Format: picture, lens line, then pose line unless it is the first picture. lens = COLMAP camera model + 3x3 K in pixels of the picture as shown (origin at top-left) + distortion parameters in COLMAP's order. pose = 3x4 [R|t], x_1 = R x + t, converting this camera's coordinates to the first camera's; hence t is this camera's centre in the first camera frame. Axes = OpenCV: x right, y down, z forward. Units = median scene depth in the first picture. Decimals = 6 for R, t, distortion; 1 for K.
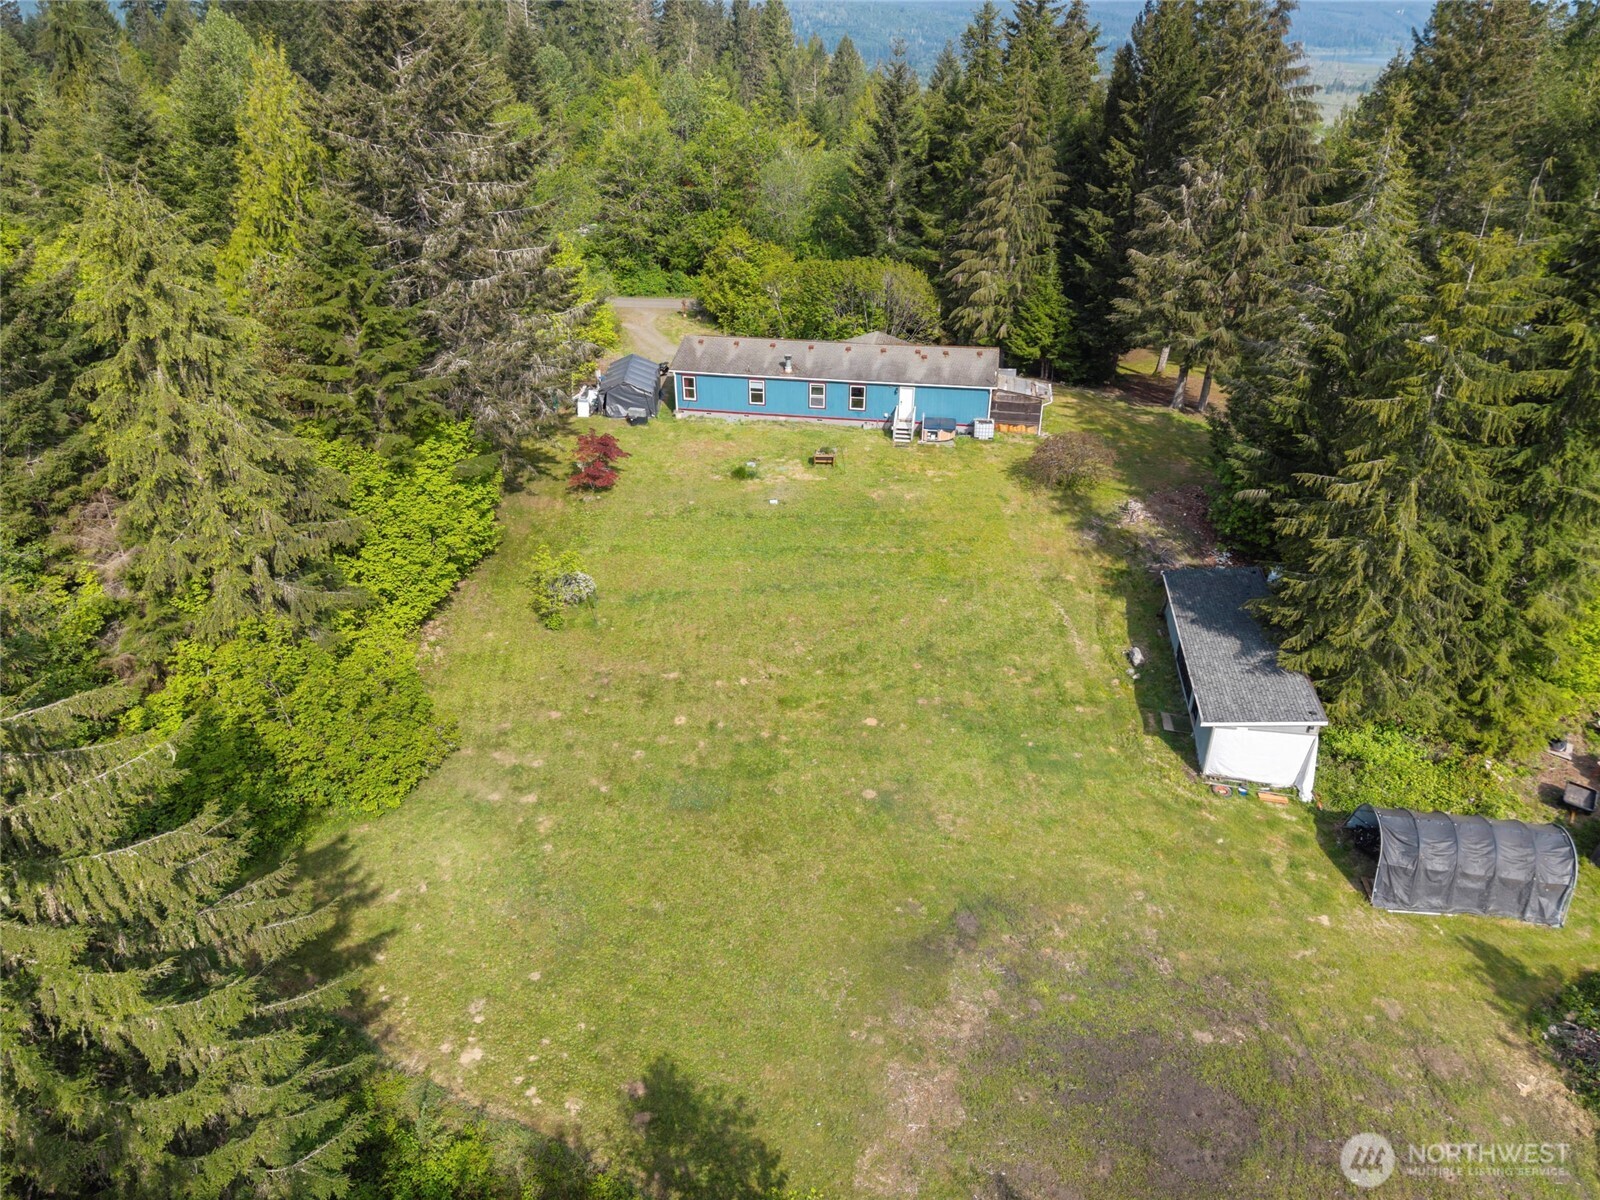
lens RADIAL K [[1097.3, 0, 800.0], [0, 1097.3, 600.0], [0, 0, 1]] dist [0.057121, -0.087048]
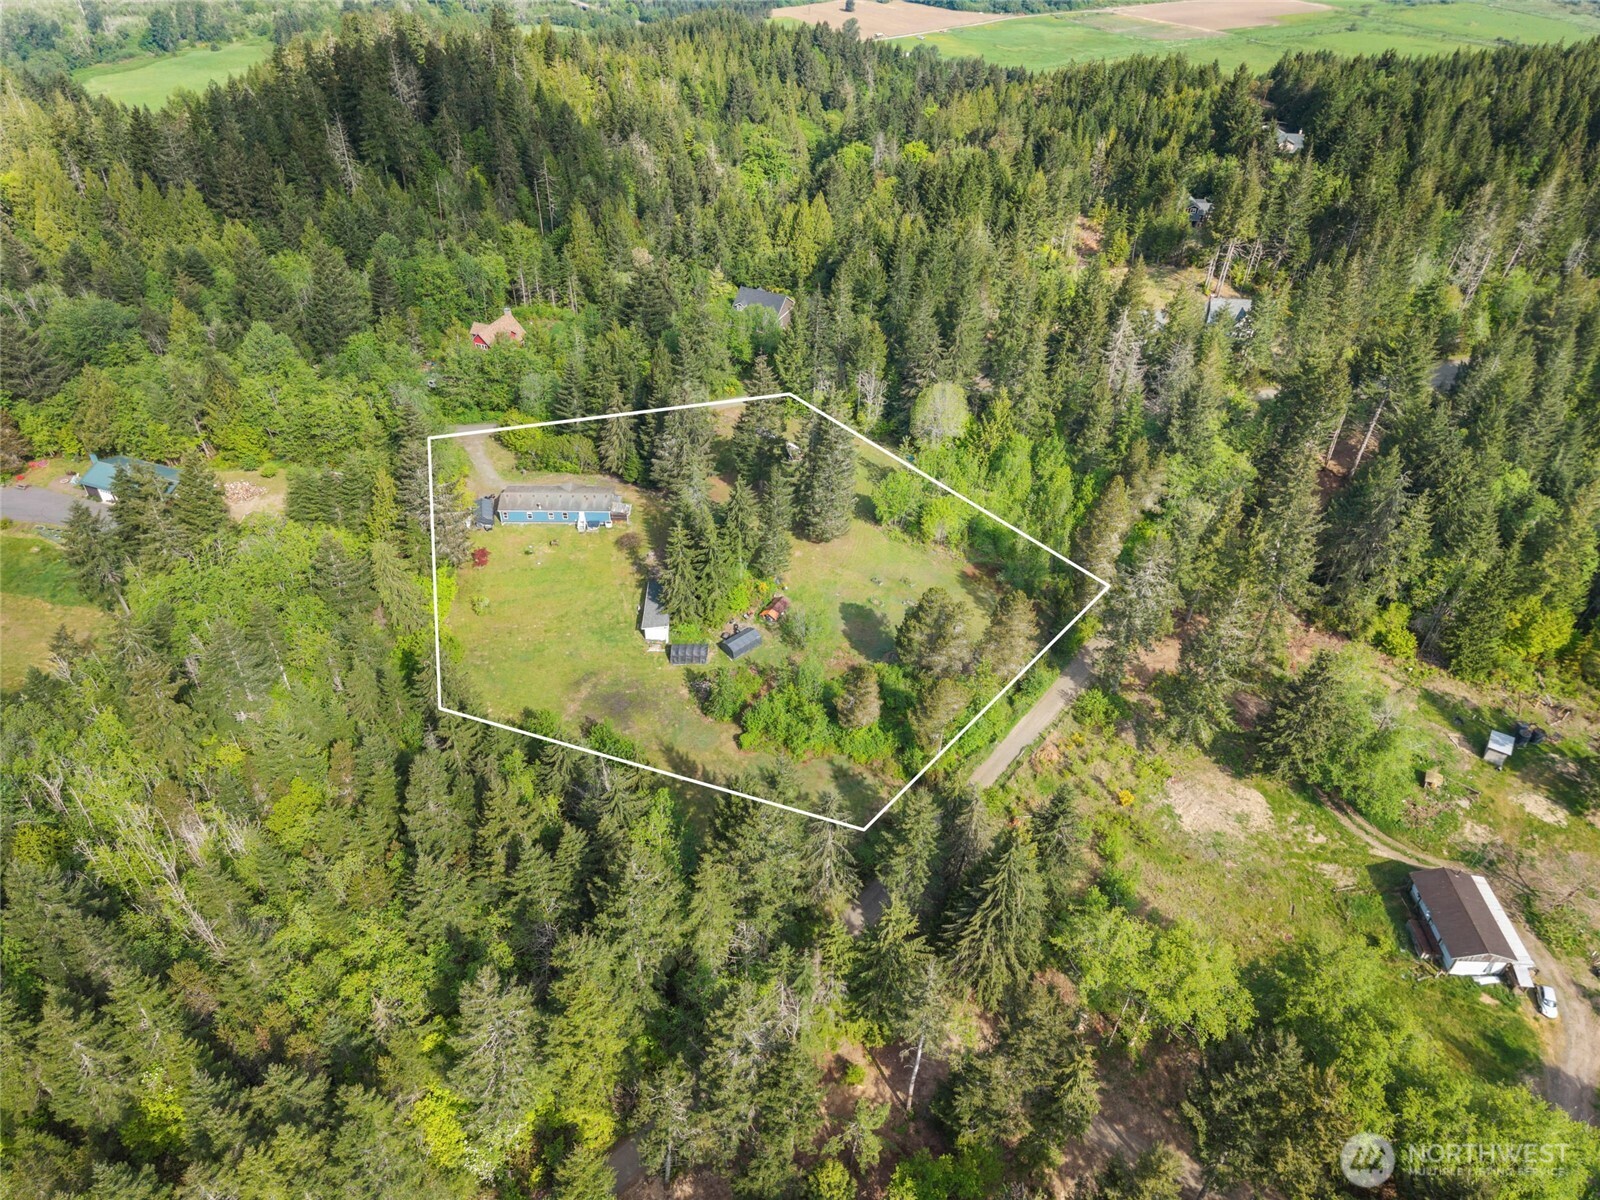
lens RADIAL K [[1097.3, 0, 800.0], [0, 1097.3, 600.0], [0, 0, 1]] dist [0.057121, -0.087048]
pose [[0.981856, -0.102262, 0.159689, 0.180928], [0.073491, 0.981520, 0.176684, -0.445875], [-0.174806, -0.161743, 0.971227, -2.053018]]
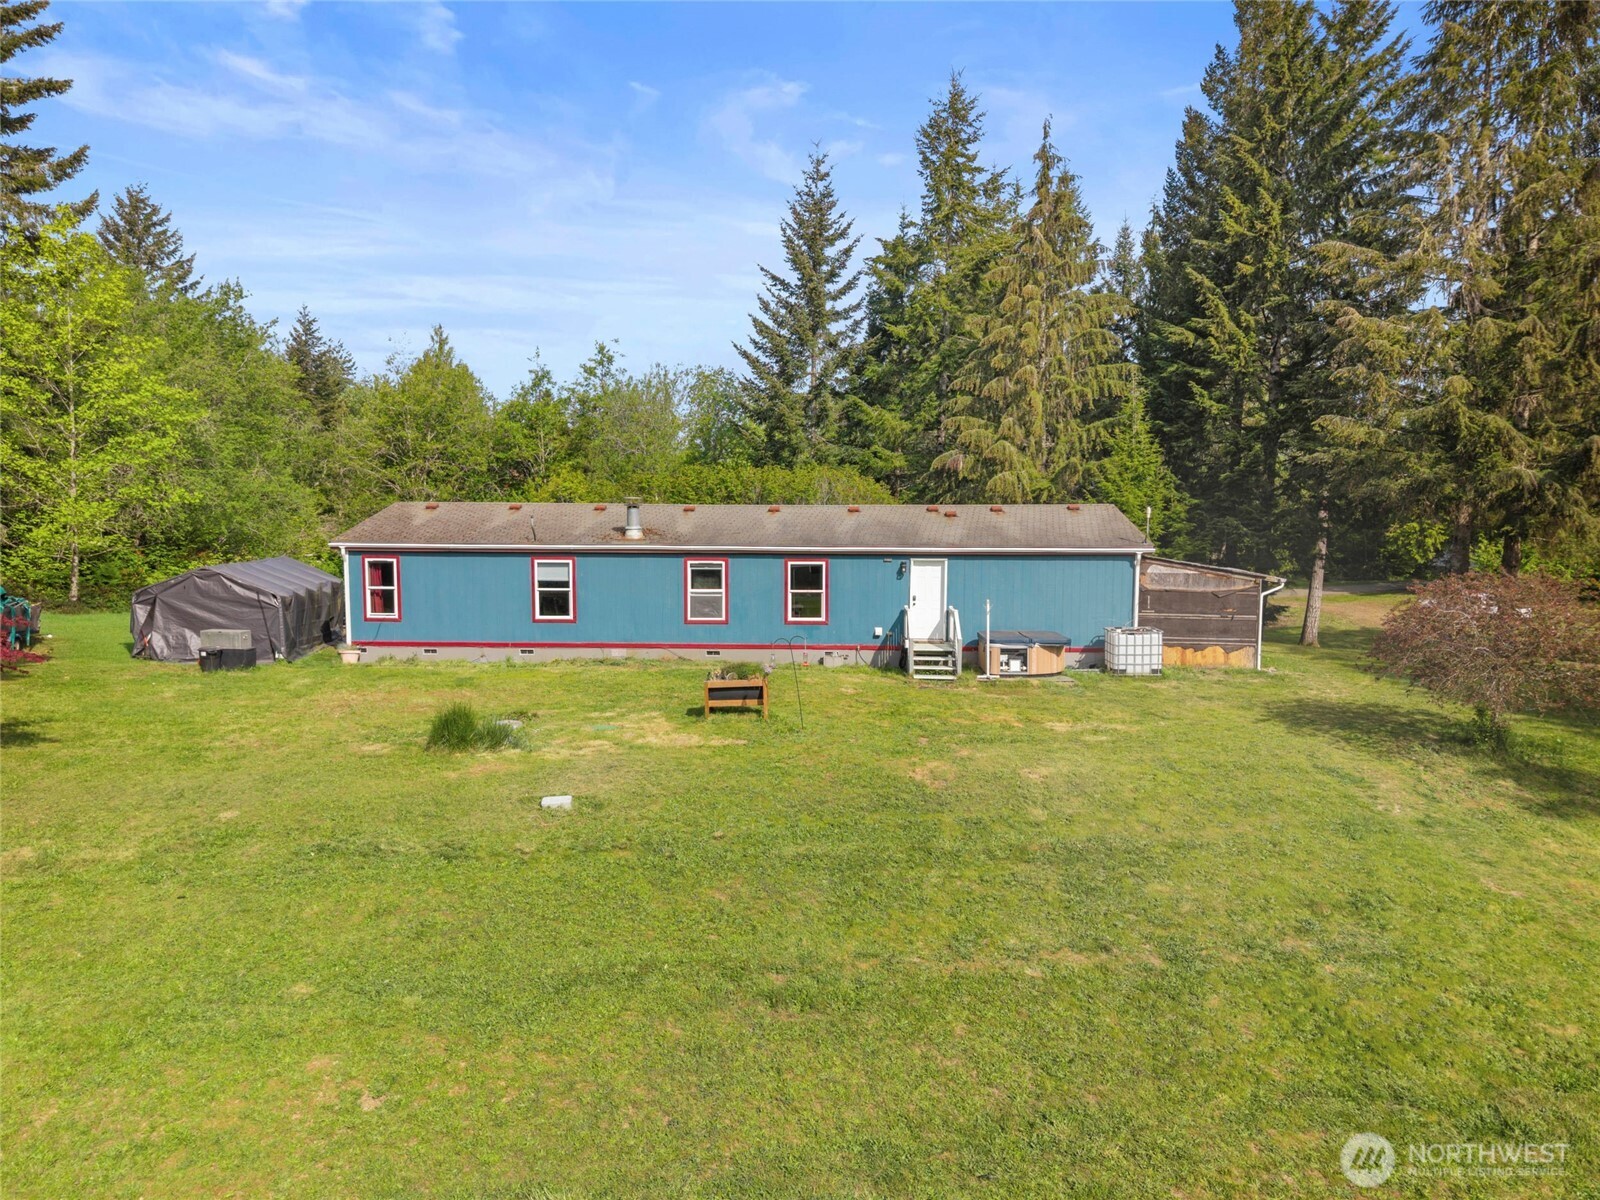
lens RADIAL K [[1097.3, 0, 800.0], [0, 1097.3, 600.0], [0, 0, 1]] dist [0.057121, -0.087048]
pose [[0.993373, -0.010851, 0.114418, 0.004035], [0.055814, 0.915804, -0.397727, -0.022045], [-0.100469, 0.401478, 0.910341, 0.652042]]
